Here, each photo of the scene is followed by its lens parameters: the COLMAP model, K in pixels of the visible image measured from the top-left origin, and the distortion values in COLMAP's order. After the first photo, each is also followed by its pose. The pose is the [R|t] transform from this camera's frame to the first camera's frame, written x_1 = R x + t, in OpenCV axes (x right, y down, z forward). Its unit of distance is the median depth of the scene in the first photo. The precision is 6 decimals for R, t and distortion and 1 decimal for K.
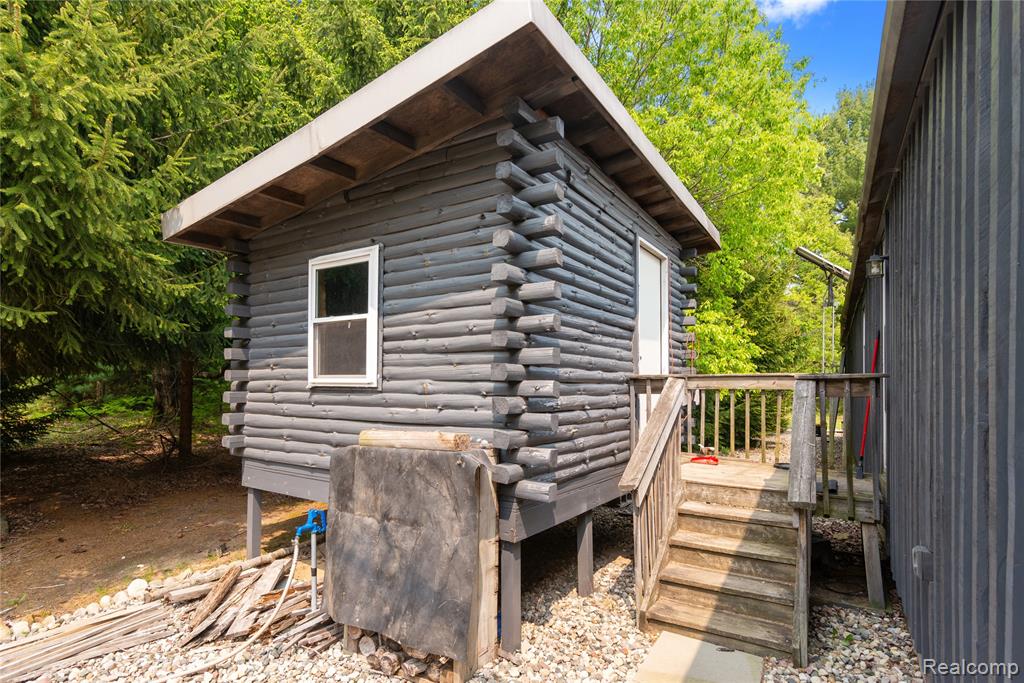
lens RADIAL K [[503.7, 0, 507.2], [0, 503.7, 380.8], [0, 0, 1]] dist [0.014330, 0.000920]
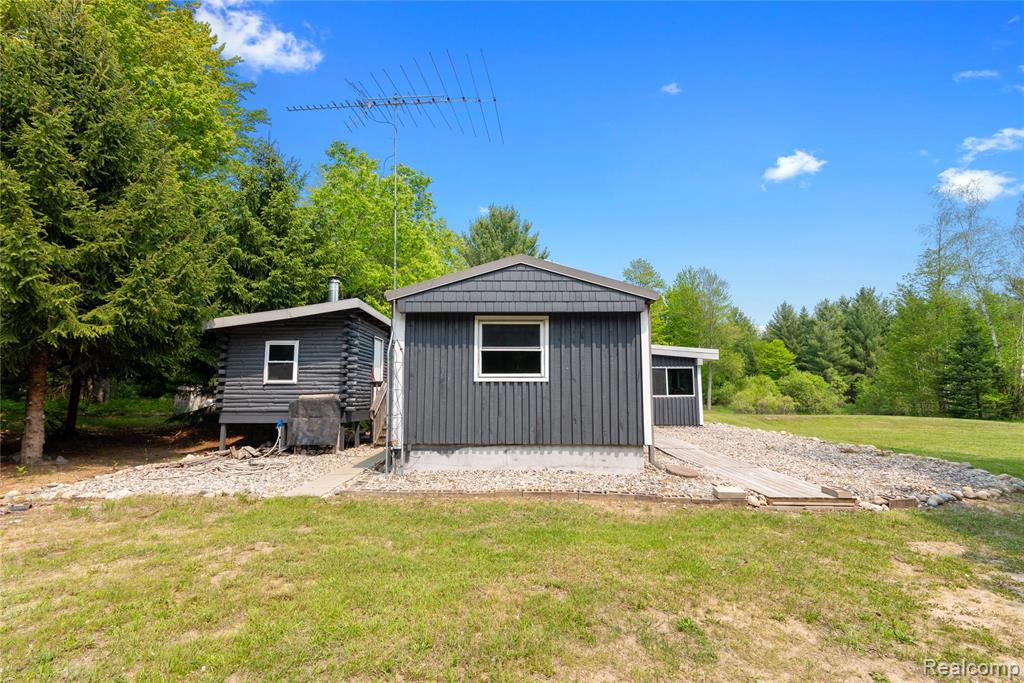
lens RADIAL K [[503.7, 0, 508.7], [0, 503.7, 334.9], [0, 0, 1]] dist [0.014330, 0.000920]
pose [[0.846601, 0.058617, 0.528990, -0.836545], [0.000484, 0.993831, -0.110900, 0.061328], [-0.532227, 0.094144, 0.841351, -2.505748]]
